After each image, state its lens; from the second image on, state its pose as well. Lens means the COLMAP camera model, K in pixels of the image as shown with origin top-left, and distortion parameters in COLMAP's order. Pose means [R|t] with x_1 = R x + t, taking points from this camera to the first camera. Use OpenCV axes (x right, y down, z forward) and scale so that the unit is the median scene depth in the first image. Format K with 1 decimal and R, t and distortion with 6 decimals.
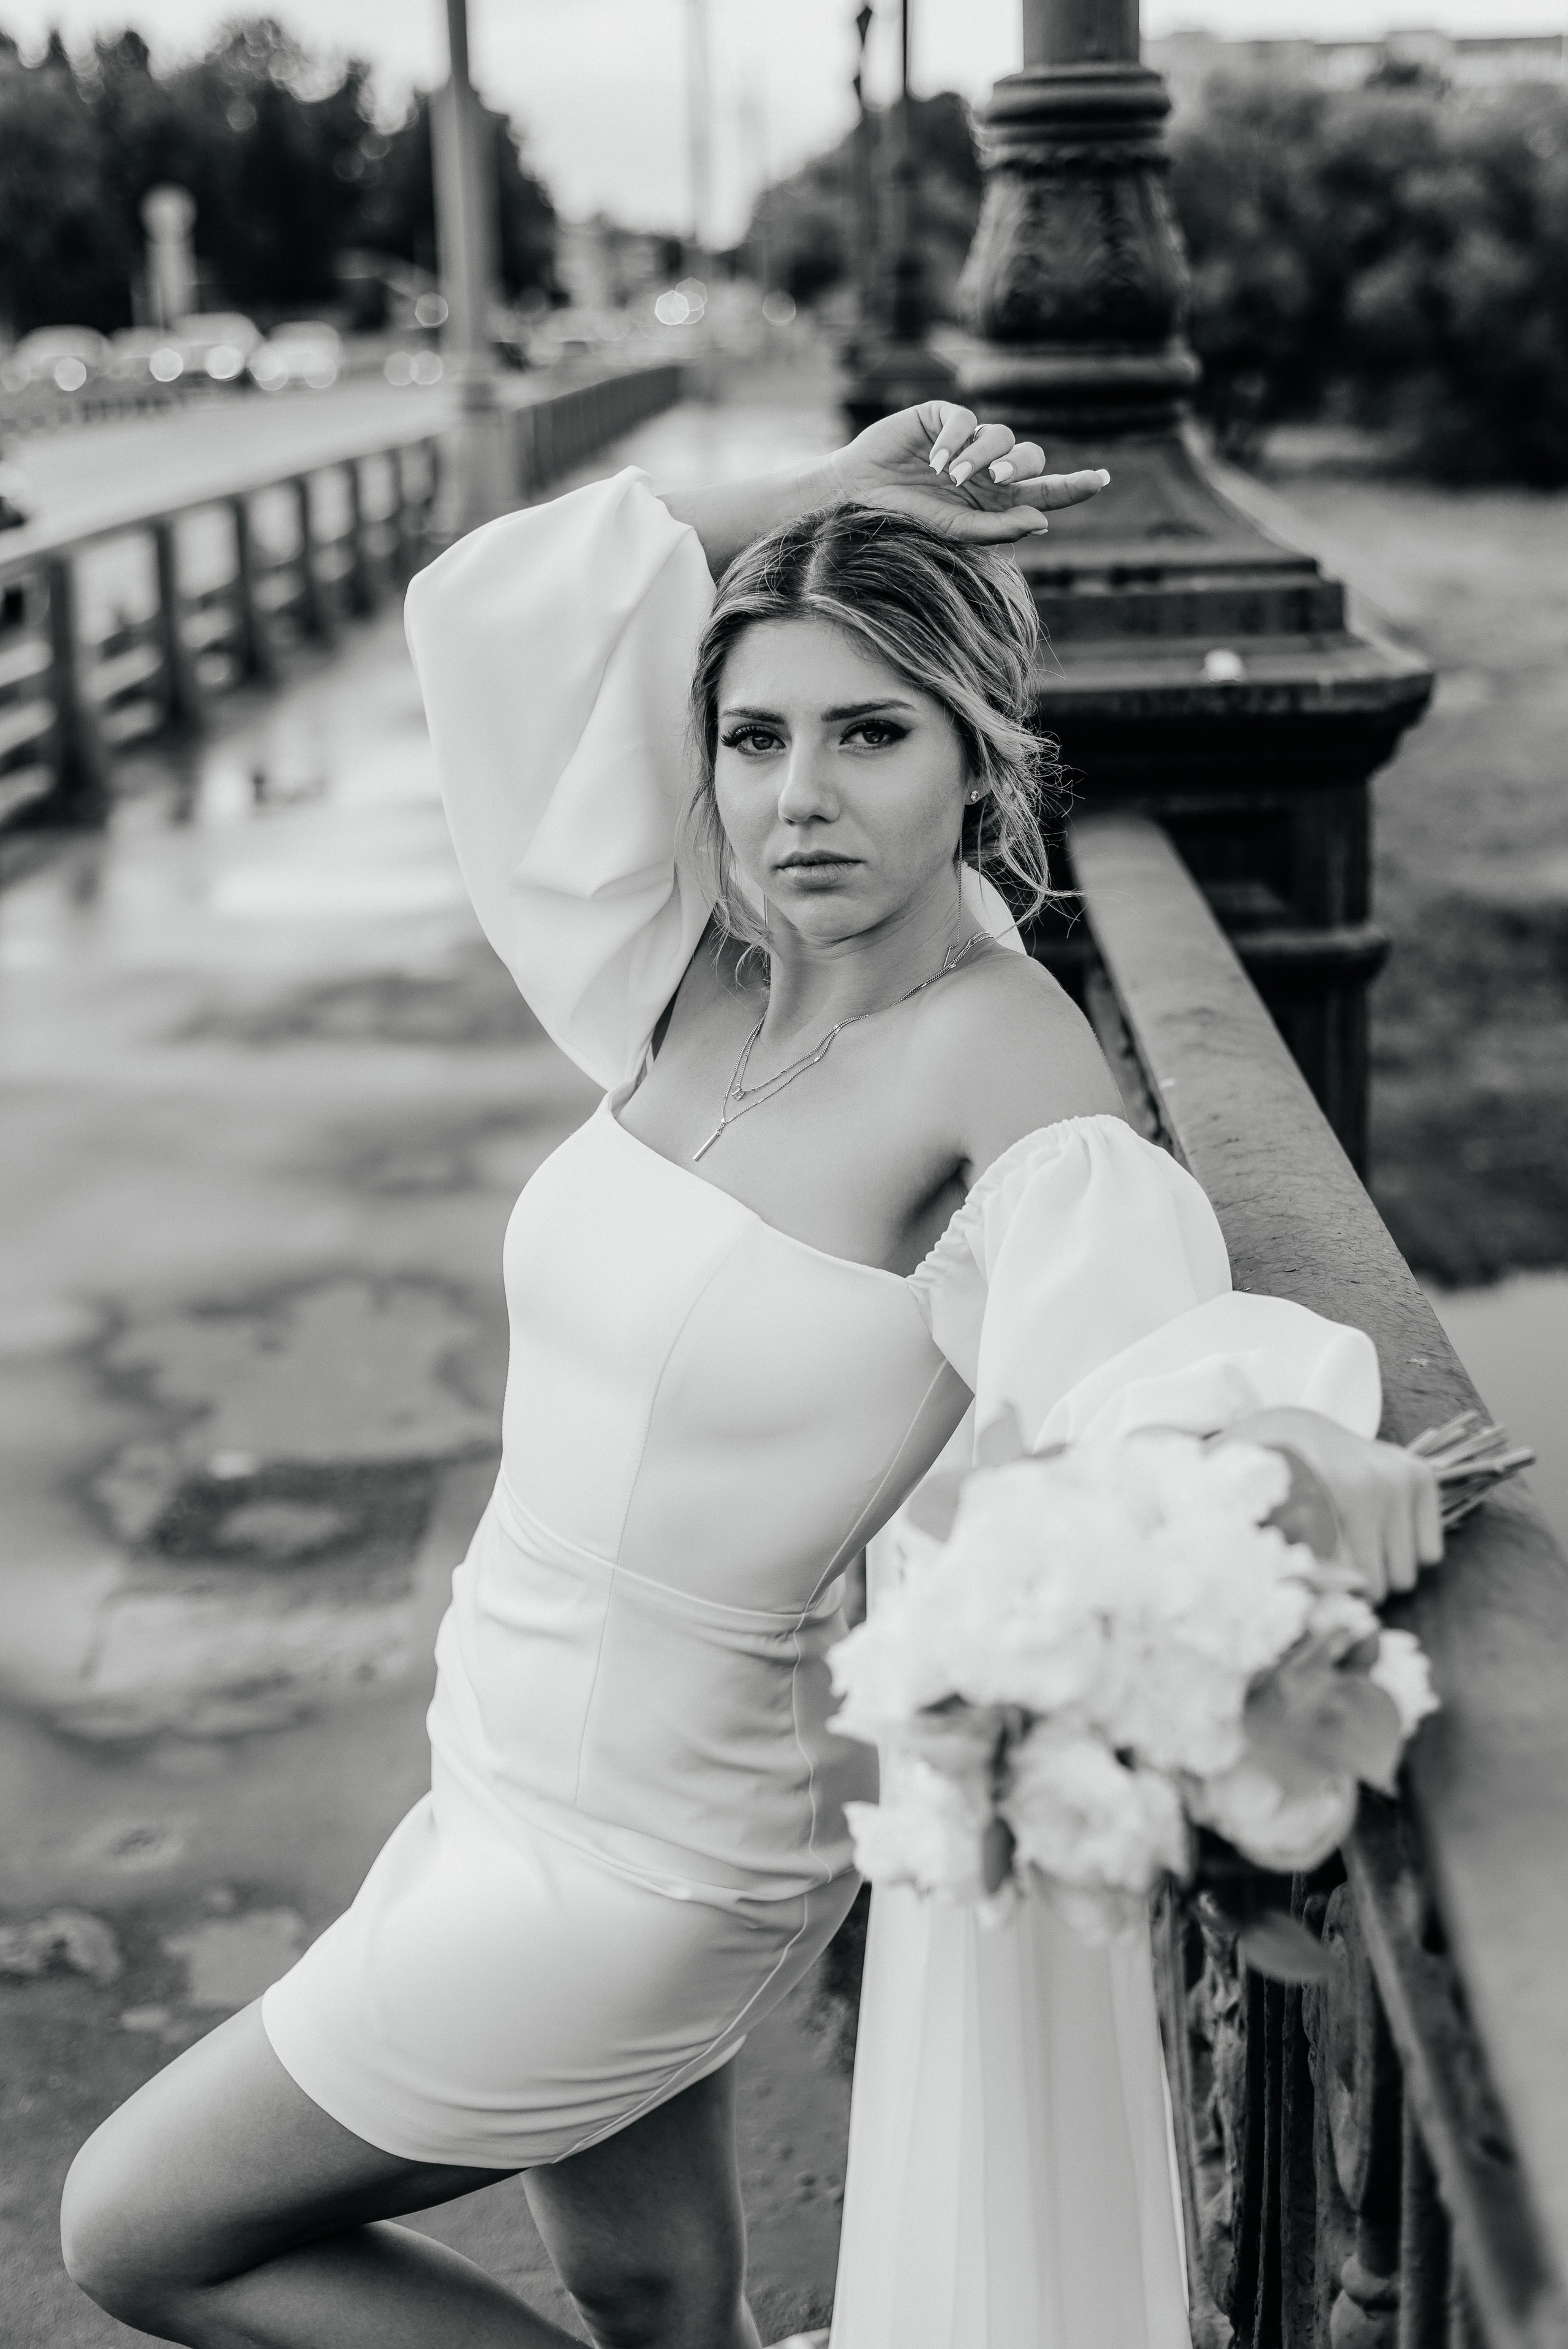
lens RADIAL K [[3396.4, 0, 813.2], [0, 3396.4, 1133.1], [0, 0, 1]] dist [0.032307, -0.020179]
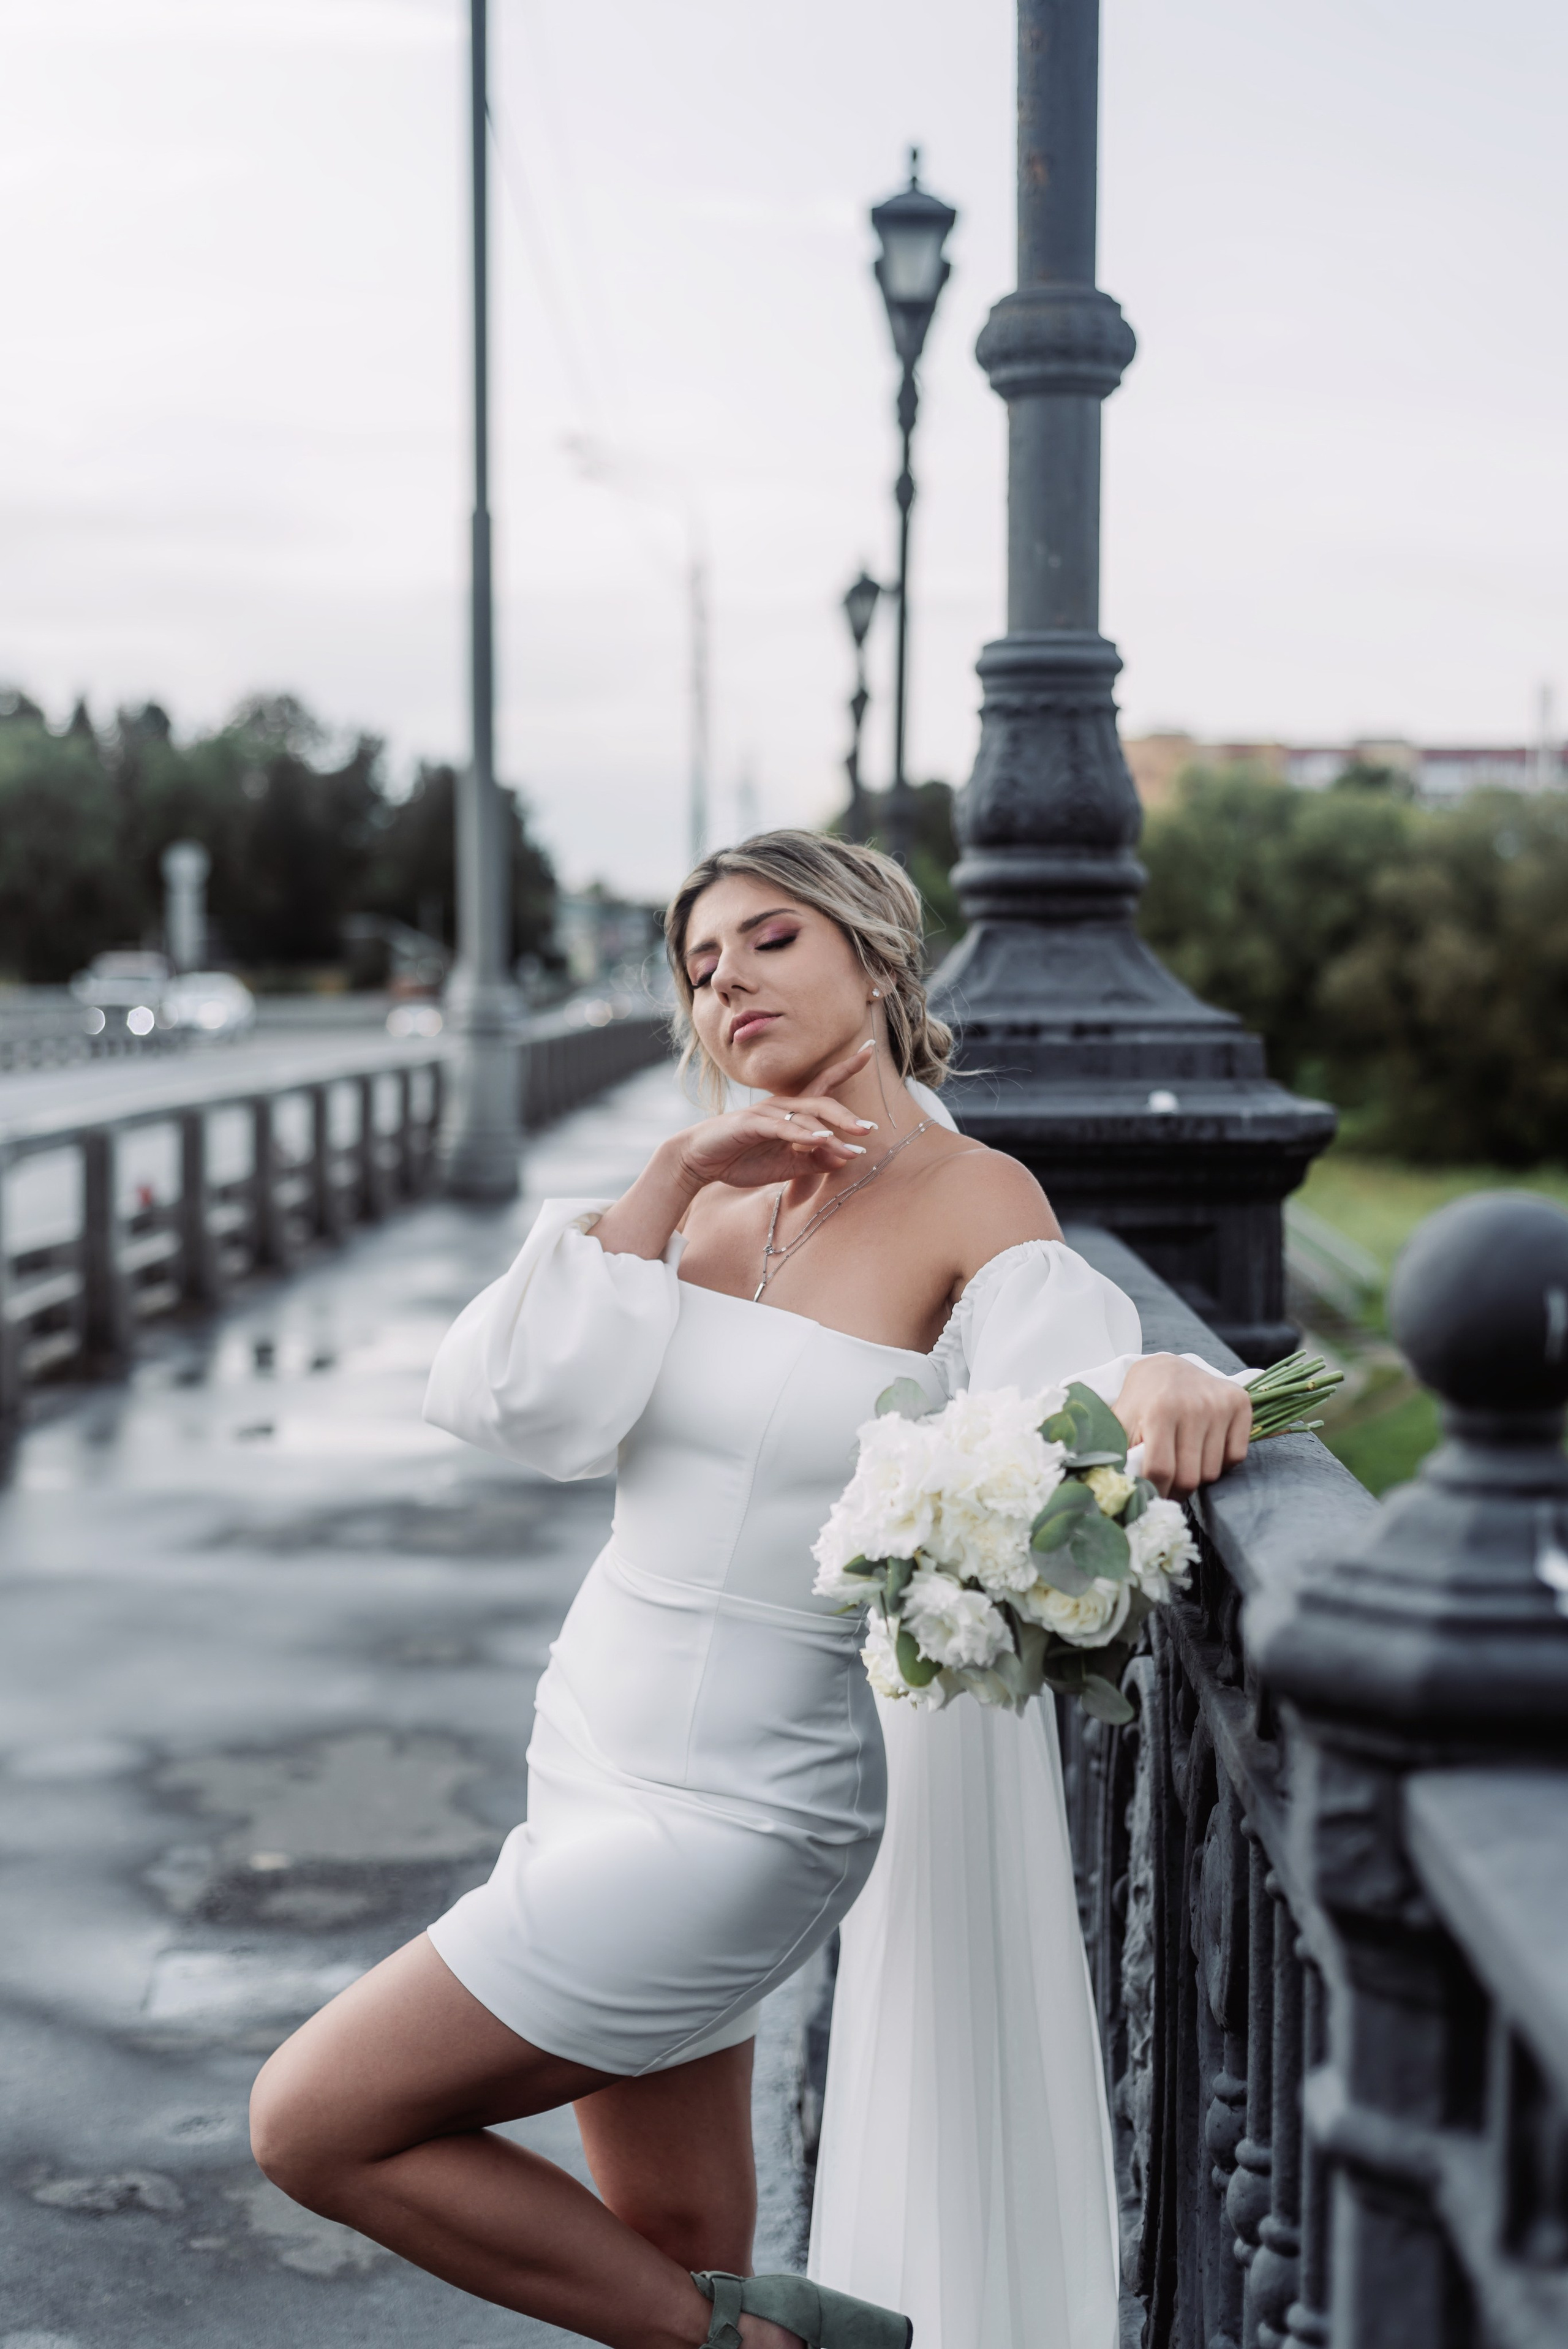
lens RADIAL K [[3409.5, 0, 815.7], [0, 3409.5, 1160.1], [0, 0, 1]] dist [0.016257, 0.037696]
pose [[0.999588, 0.028119, 0.005796, -0.008534], [-0.026566, 0.982441, -0.184672, 0.092367], [-0.010887, 0.184442, 0.982783, -0.162398]]
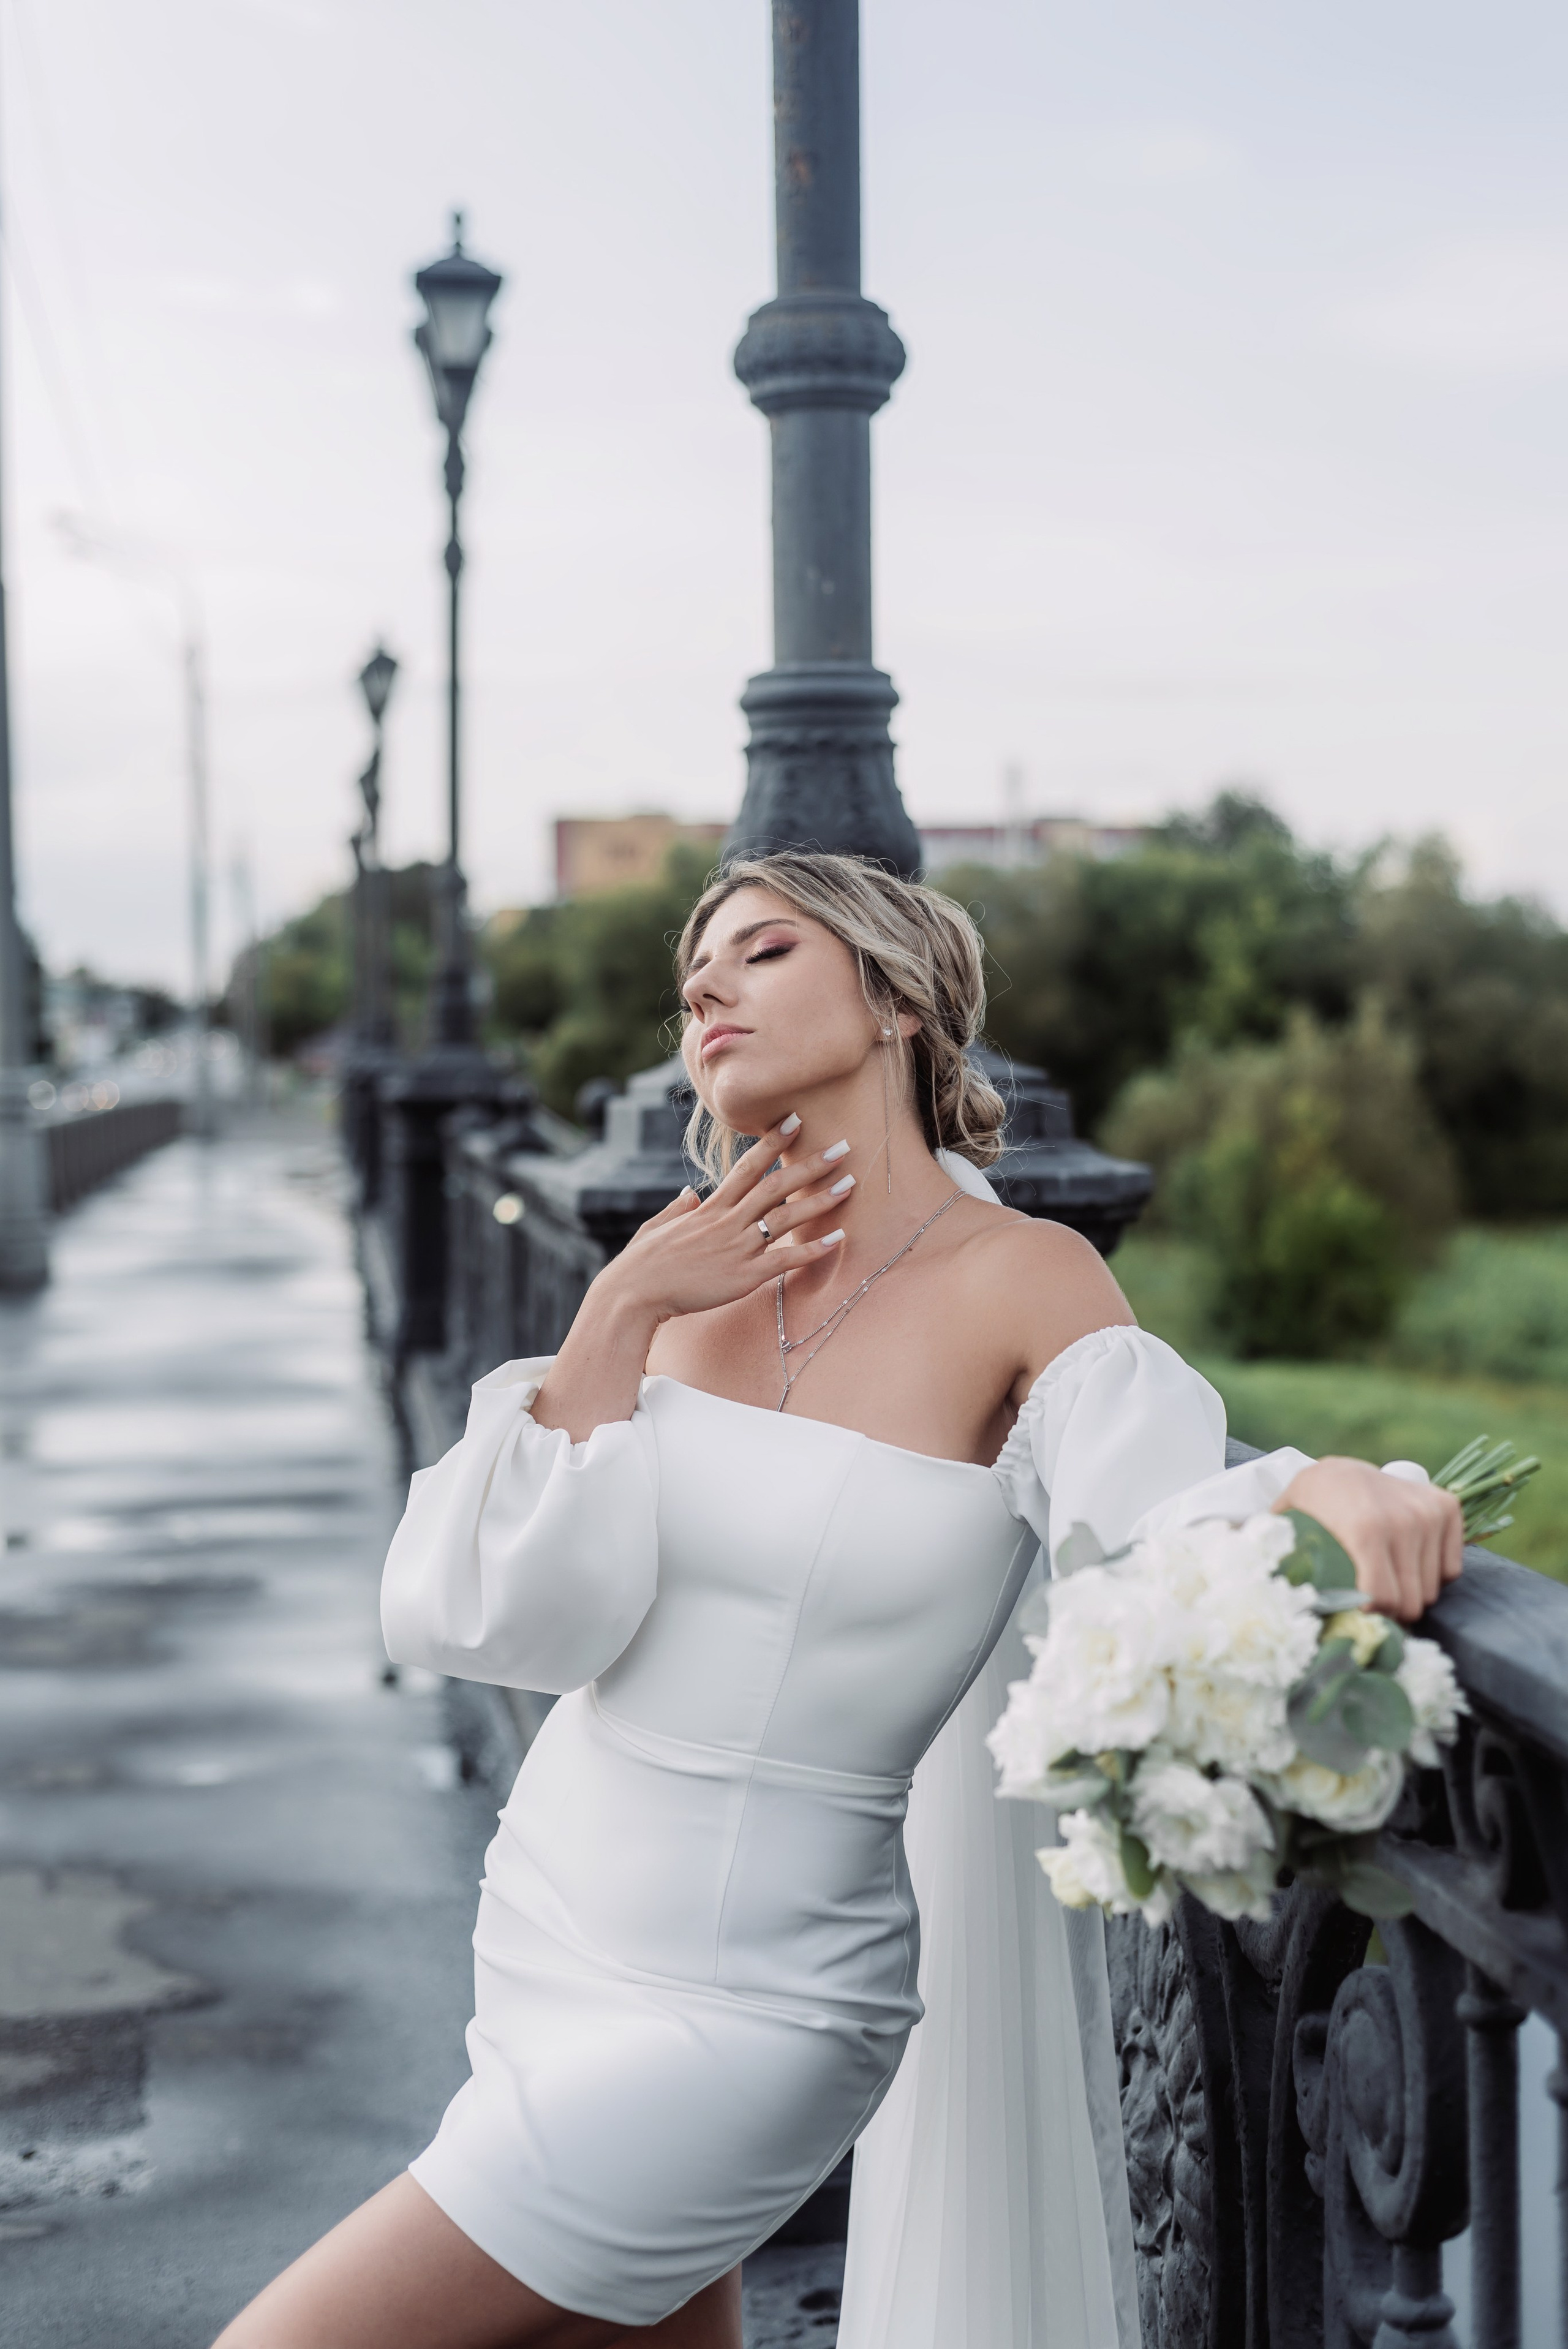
lens RADIAL K [[3353.3, 0, 824.4], [0, 3353.3, 1177.3], [0, 0, 1]] dist [-0.003391, 0.049138]
pose [[0.987433, 0.004691, 0.157966, -0.085792], [0.027423, 0.979310, -0.200501, 0.073395], [-0.155639, 0.202313, 0.966874, -0.059300]]
